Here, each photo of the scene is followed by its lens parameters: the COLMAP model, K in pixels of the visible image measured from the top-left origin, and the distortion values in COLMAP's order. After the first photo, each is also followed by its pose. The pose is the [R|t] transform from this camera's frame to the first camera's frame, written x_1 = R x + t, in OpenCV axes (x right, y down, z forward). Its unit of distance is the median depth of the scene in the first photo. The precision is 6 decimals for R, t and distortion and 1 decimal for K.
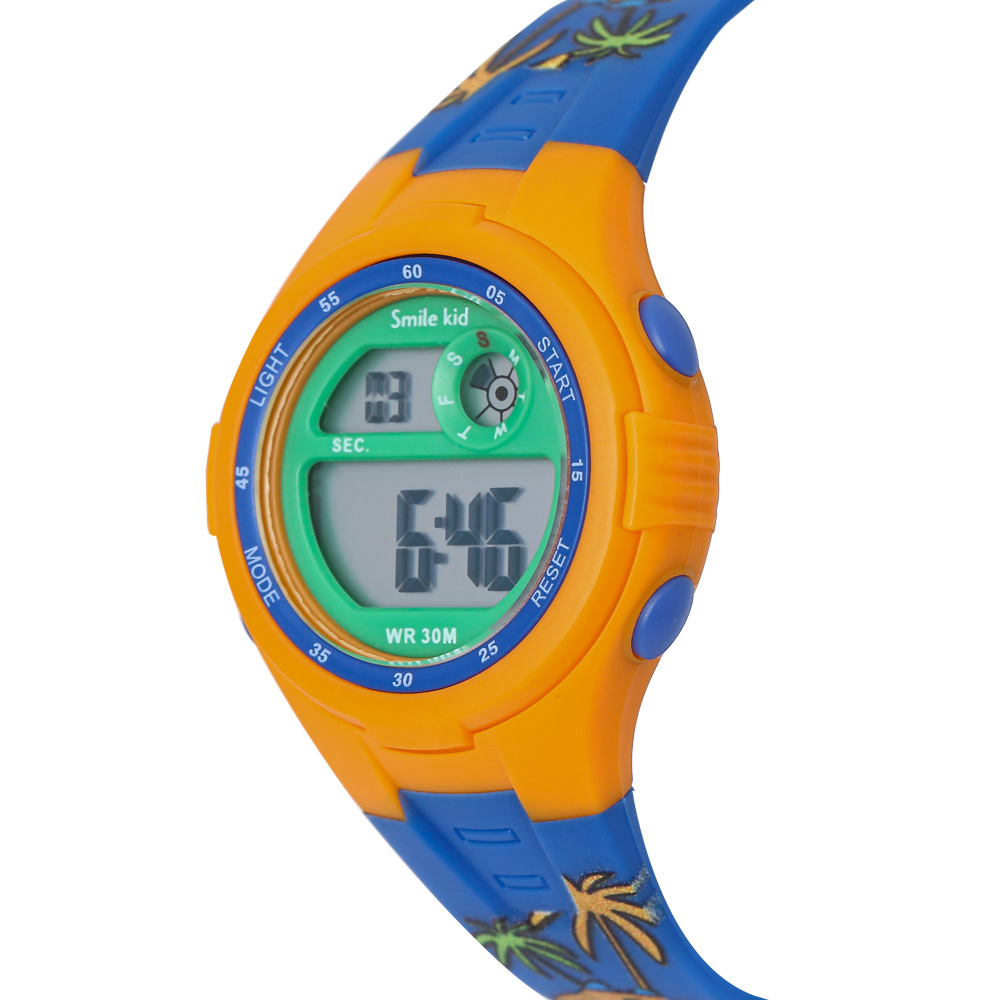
lens RADIAL K [[7341.3, 0, 500.0], [0, 7341.3, 500.0], [0, 0, 1]] dist [-0.170095, 55.494462]
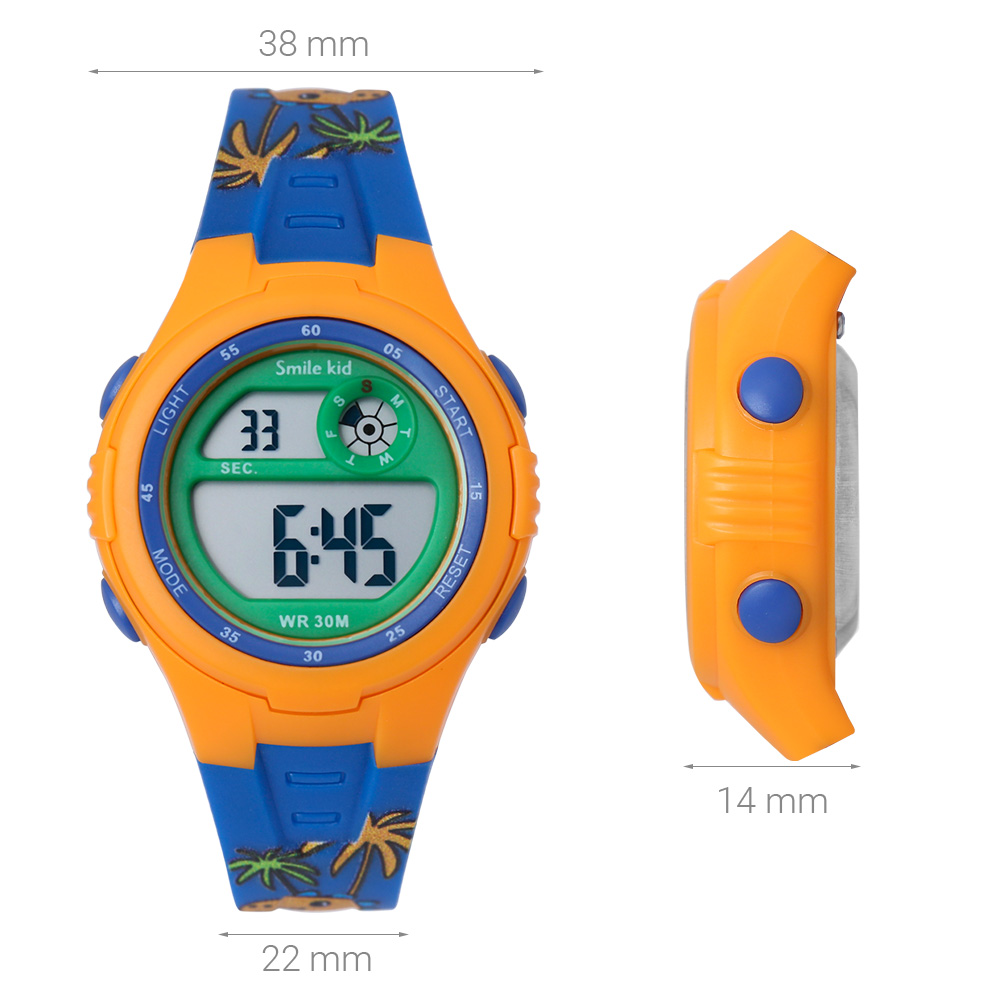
lens RADIAL K [[7341.3, 0, 500.0], [0, 7341.3, 500.0], [0, 0, 1]] dist [-0.170095, 55.494462]
pose [[0.807272, 0.016753, 0.589941, -0.723379], [-0.011207, 0.999852, -0.013058, 0.013775], [-0.590073, 0.003929, 0.807341, -0.030351]]
